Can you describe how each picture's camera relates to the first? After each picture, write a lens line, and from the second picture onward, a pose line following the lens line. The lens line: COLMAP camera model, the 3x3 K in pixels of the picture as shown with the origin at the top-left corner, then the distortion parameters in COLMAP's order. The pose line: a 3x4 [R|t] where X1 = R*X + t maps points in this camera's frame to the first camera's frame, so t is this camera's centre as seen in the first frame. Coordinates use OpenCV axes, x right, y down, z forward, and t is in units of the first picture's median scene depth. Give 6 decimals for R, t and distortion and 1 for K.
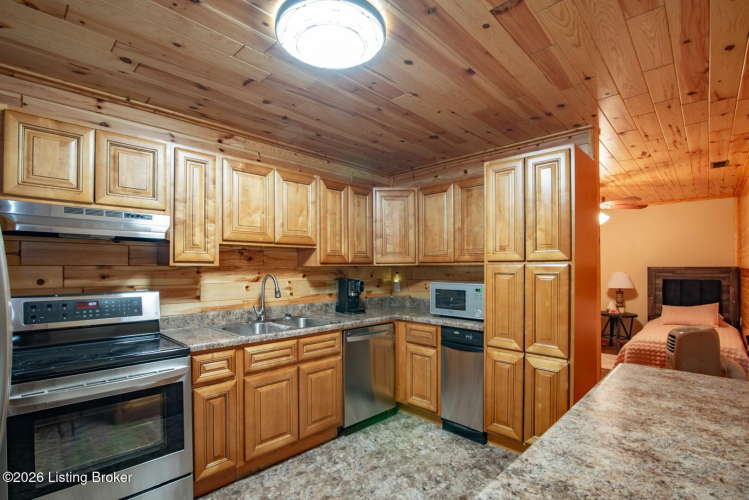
lens RADIAL K [[351.2, 0, 373.6], [0, 351.2, 265.6], [0, 0, 1]] dist [-0.002906, -0.000693]
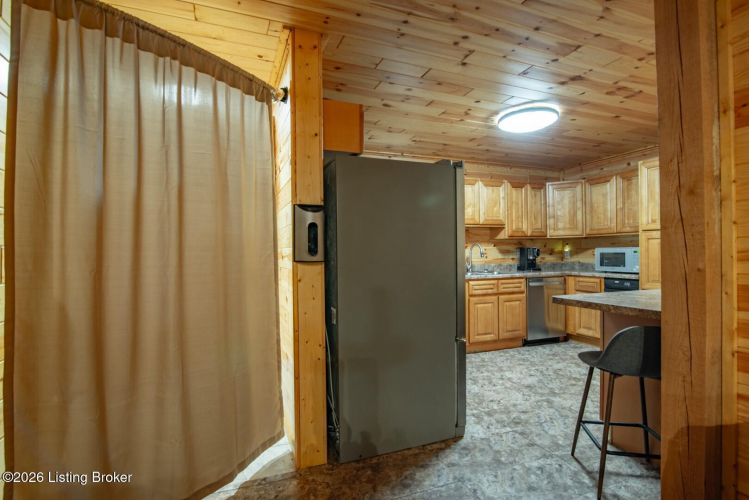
lens RADIAL K [[329.3, 0, 354.0], [0, 329.3, 248.2], [0, 0, 1]] dist [-0.001998, -0.000243]
pose [[0.872359, -0.006962, -0.488817, -0.035662], [0.006352, 0.999976, -0.002906, 0.044691], [0.488825, -0.000570, 0.872382, -0.598337]]
